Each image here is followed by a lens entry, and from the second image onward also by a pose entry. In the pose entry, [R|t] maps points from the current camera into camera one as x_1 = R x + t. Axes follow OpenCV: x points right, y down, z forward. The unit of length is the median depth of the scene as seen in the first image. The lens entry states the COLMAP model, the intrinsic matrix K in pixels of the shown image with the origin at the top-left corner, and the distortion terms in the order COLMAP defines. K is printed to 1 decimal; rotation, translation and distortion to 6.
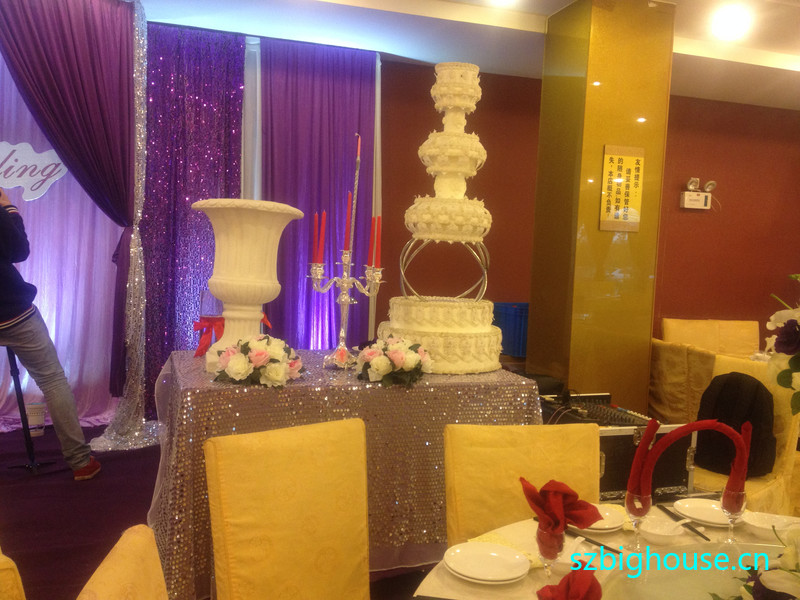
lens RADIAL K [[745.3, 0, 402.0], [0, 745.3, 304.2], [0, 0, 1]] dist [0.116232, -0.215366]
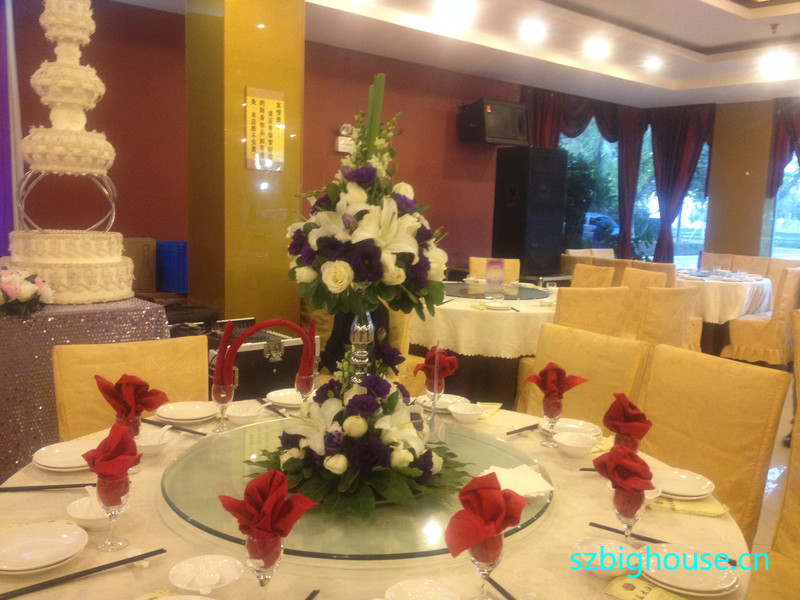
lens RADIAL K [[745.3, 0, 402.0], [0, 745.3, 304.2], [0, 0, 1]] dist [0.116232, -0.215366]
pose [[0.925278, -0.056069, 0.375121, 0.085409], [0.028551, 0.996503, 0.078522, 0.024181], [-0.378213, -0.061944, 0.923644, -0.119612]]
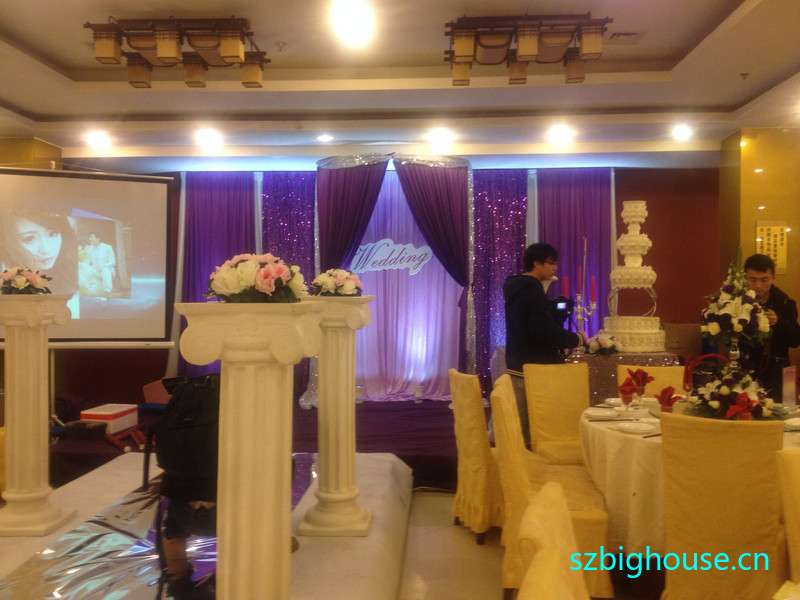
lens RADIAL K [[745.3, 0, 402.0], [0, 745.3, 304.2], [0, 0, 1]] dist [0.116232, -0.215366]
pose [[0.931468, -0.037504, -0.361886, 0.215124], [0.014937, 0.997776, -0.064958, 0.082013], [0.363517, 0.055101, 0.929957, -1.099003]]
